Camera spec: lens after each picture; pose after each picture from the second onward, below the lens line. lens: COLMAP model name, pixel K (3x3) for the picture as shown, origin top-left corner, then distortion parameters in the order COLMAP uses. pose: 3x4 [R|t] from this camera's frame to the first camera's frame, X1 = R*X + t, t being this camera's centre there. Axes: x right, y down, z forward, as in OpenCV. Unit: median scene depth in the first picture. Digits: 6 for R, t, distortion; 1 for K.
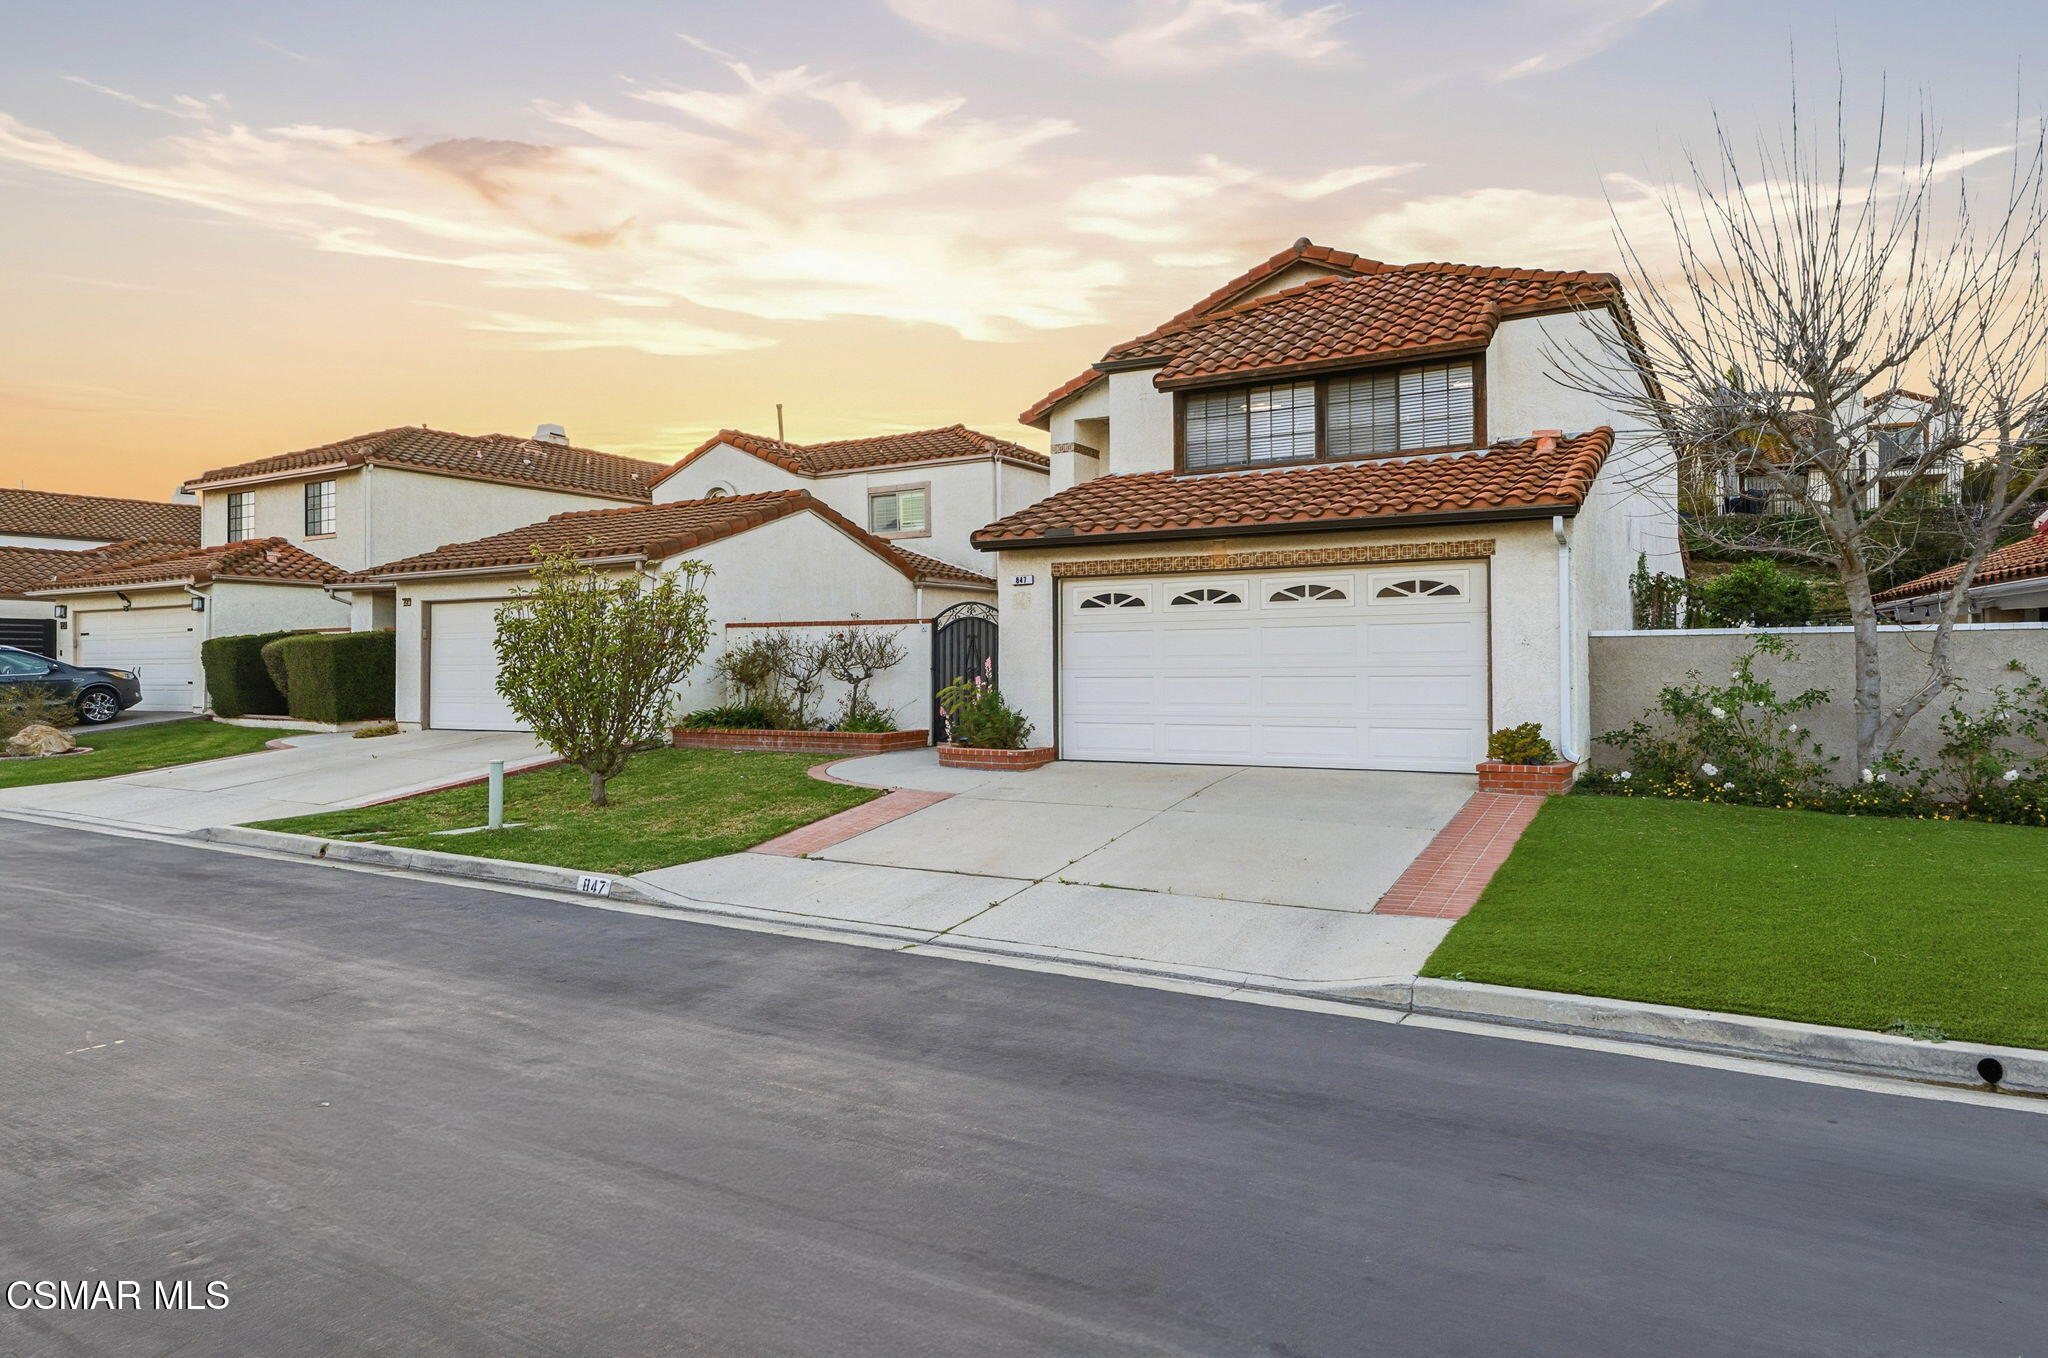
lens RADIAL K [[1222.4, 0, 980.9], [0, 1222.4, 638.0], [0, 0, 1]] dist [0.002851, -0.003891]
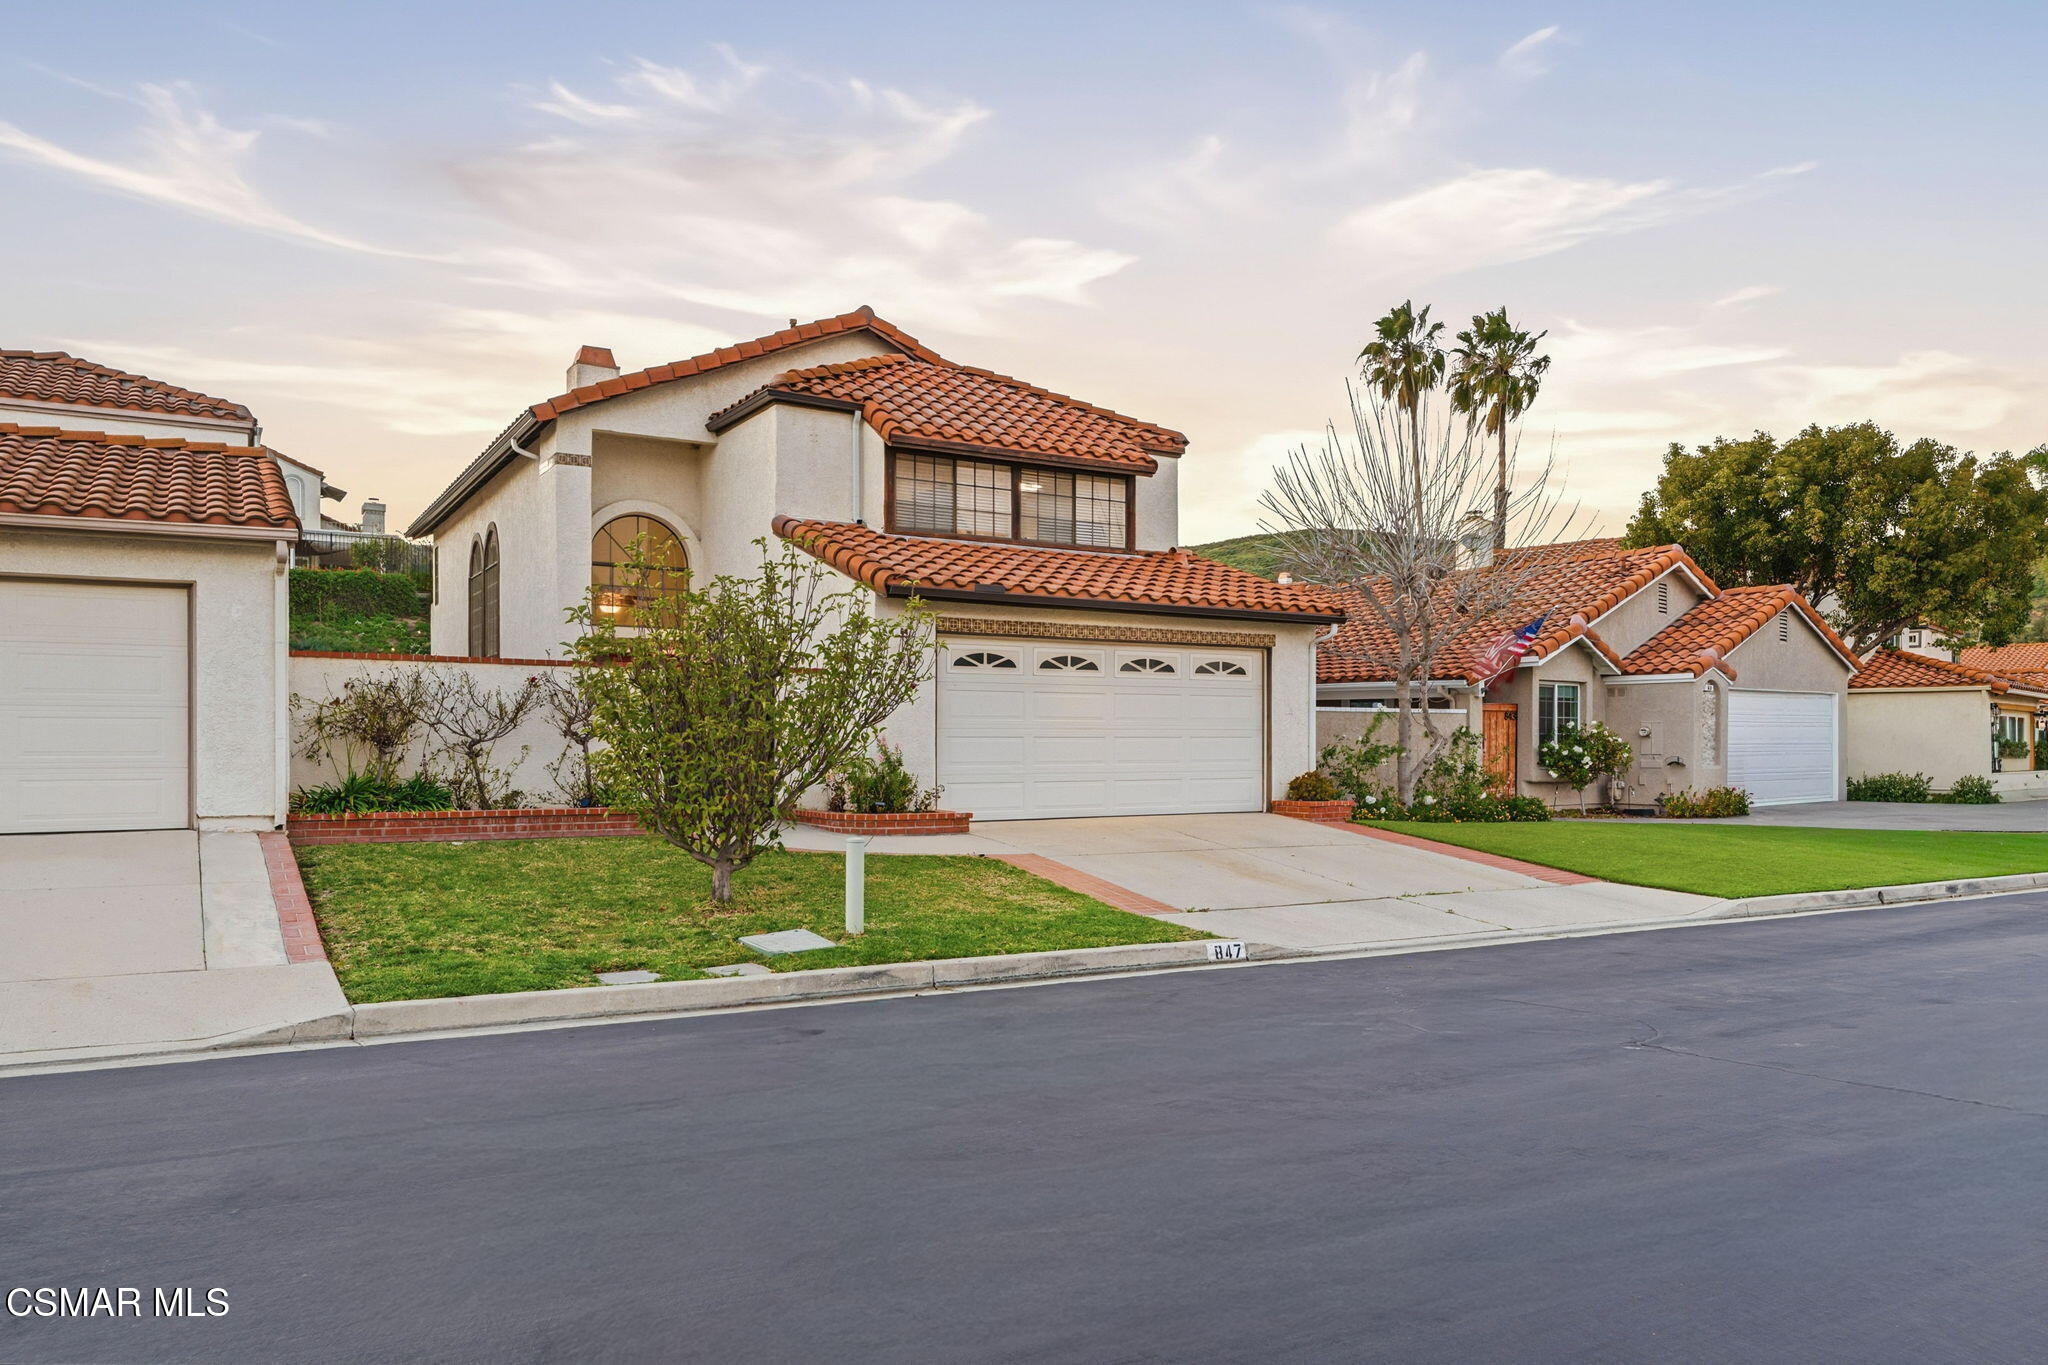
lens RADIAL K [[1439.0, 0, 965.1], [0, 1439.0, 714.4], [0, 0, 1]] dist [-0.009783, 0.001045]
pose [[0.490025, 0.024498, 0.871364, -0.891063], [-0.027047, 0.999551, -0.012891, 0.028063], [-0.871289, -0.017251, 0.490468, 0.420109]]
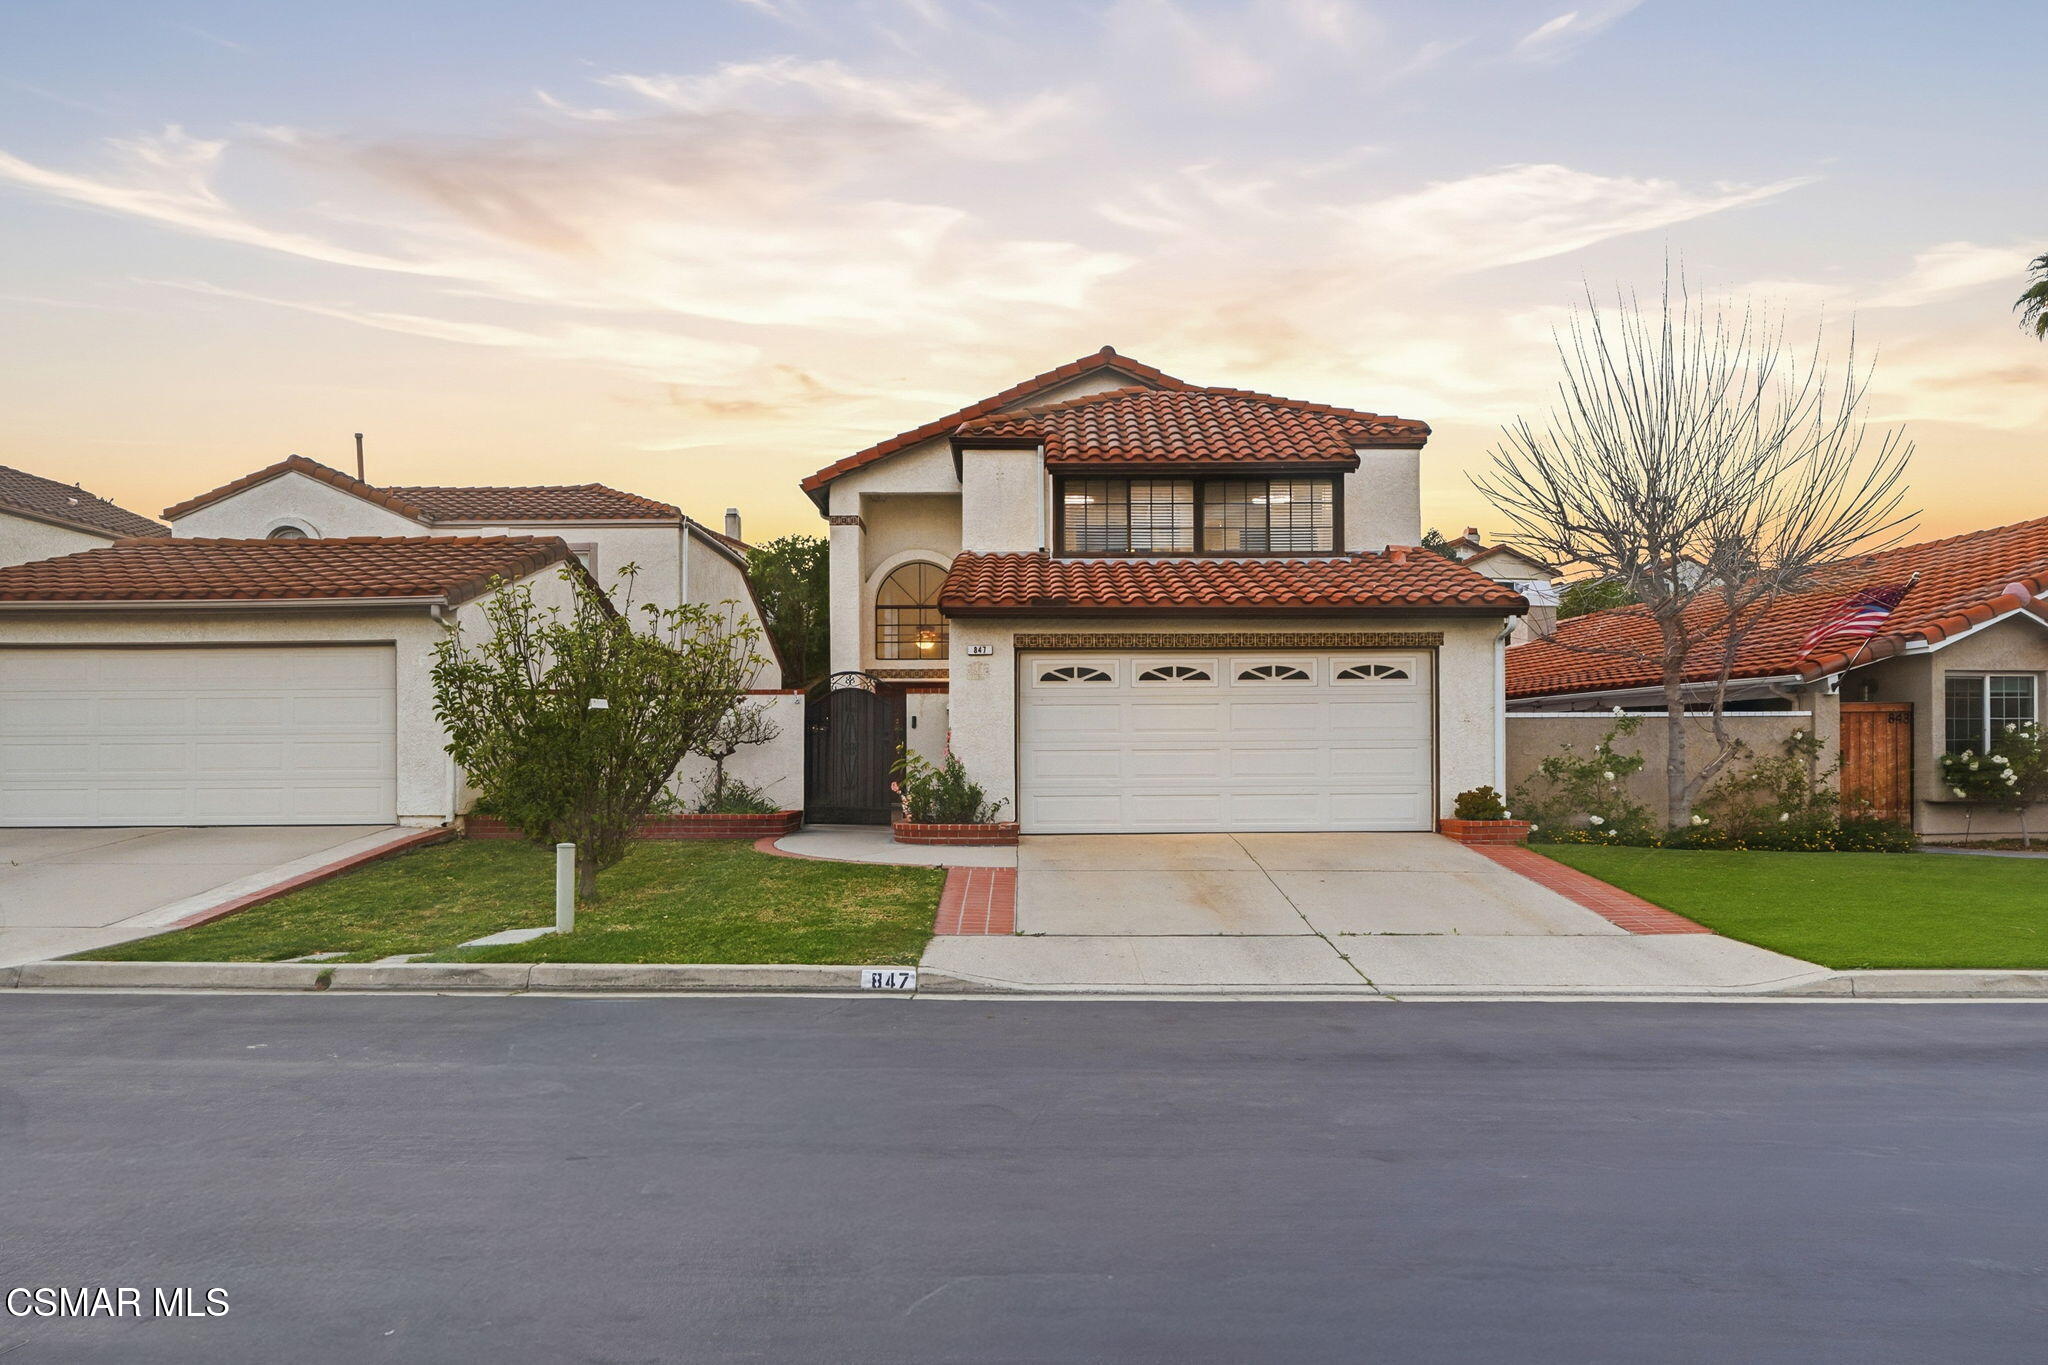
lens RADIAL K [[1222.4, 0, 976.0], [0, 1222.4, 732.4], [0, 0, 1]] dist [0.002851, -0.003891]
pose [[0.868043, 0.016076, 0.496229, -0.446548], [-0.014036, 0.999871, -0.007839, 0.025053], [-0.496291, -0.000160, 0.868156, 0.158588]]
